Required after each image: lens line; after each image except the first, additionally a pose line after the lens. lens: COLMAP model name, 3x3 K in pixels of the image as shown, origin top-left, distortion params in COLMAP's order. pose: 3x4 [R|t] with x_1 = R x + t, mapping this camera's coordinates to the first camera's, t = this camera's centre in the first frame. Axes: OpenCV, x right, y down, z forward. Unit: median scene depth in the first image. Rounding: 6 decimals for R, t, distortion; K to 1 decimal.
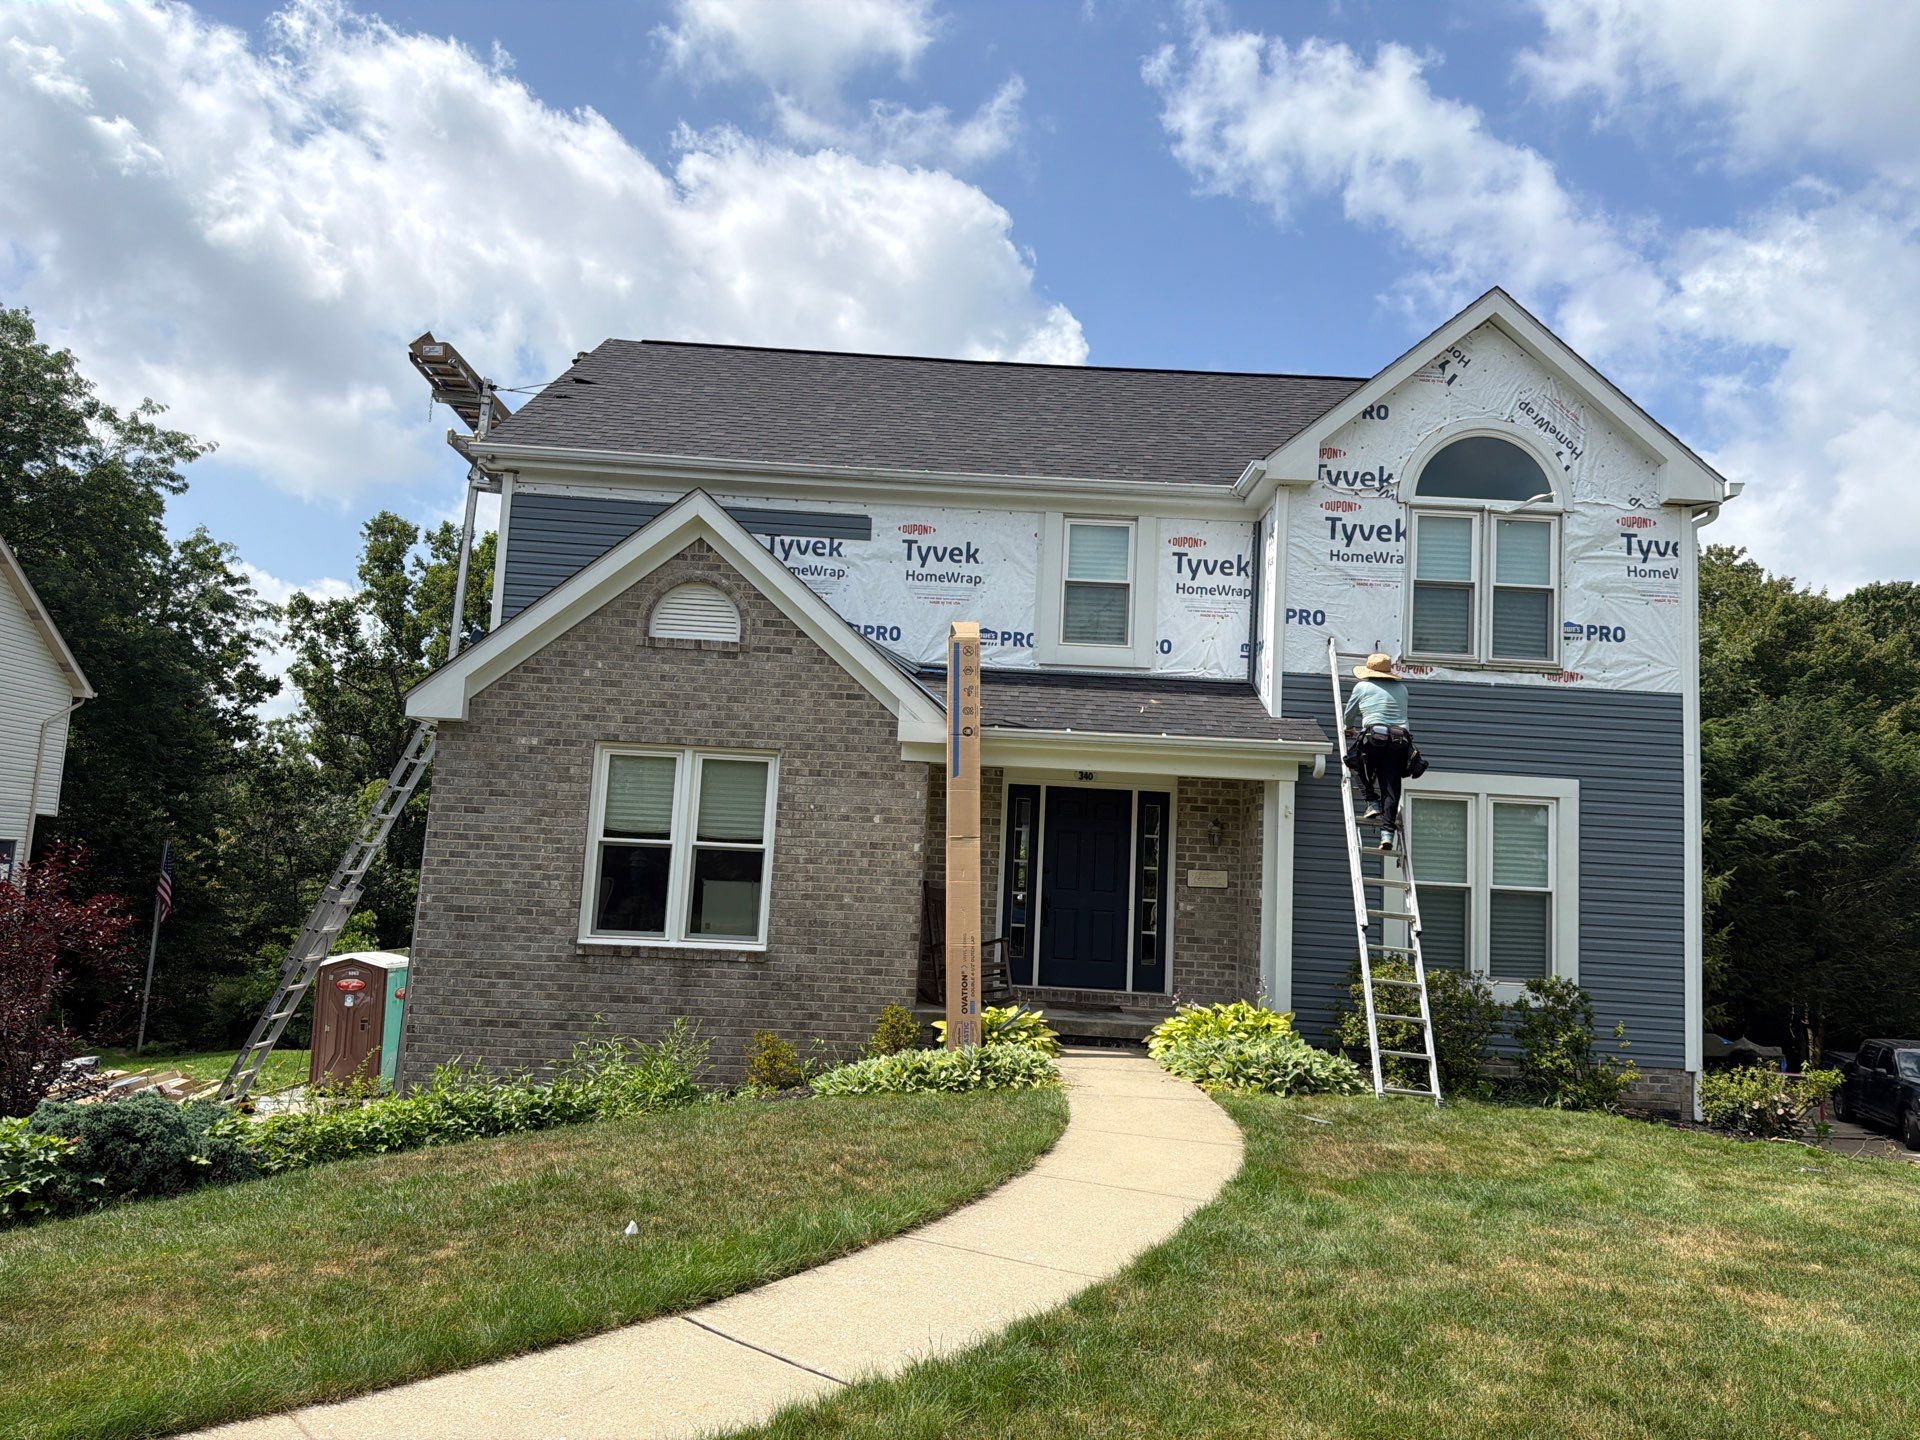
lens RADIAL K [[1344.6, 0, 959.2], [0, 1344.6, 728.0], [0, 0, 1]] dist [0.169077, -0.317405]
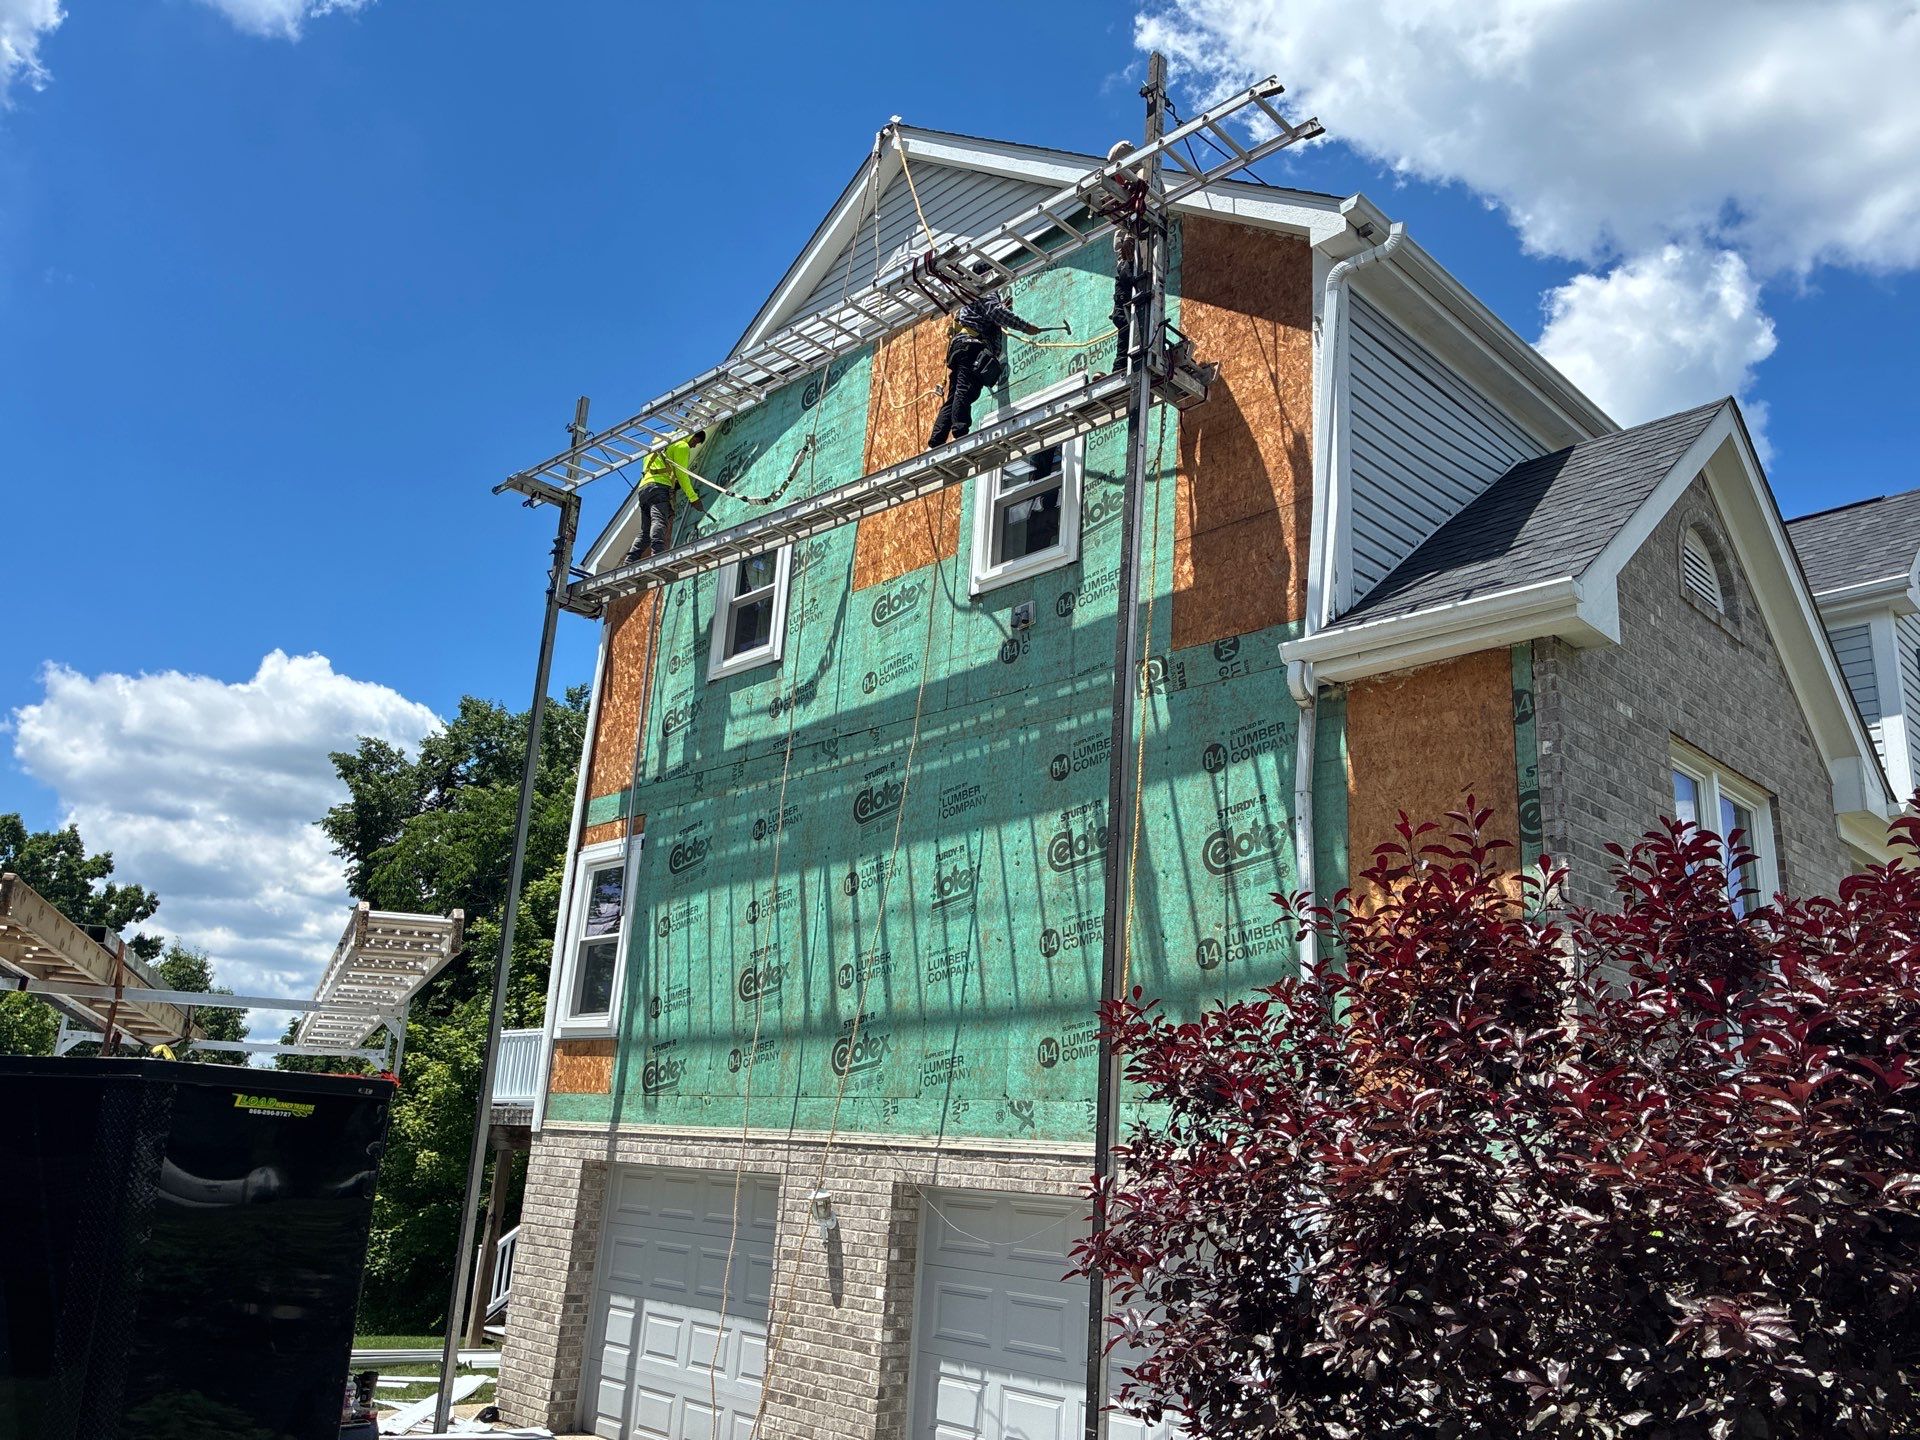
lens RADIAL K [[1462.3, 0, 968.5], [0, 1462.3, 717.1], [0, 0, 1]] dist [0.016175, -0.005009]
pose [[0.723575, 0.198293, 0.661150, -0.927254], [-0.103606, 0.978196, -0.179993, 0.153161], [-0.682426, 0.061739, 0.728343, 0.734397]]
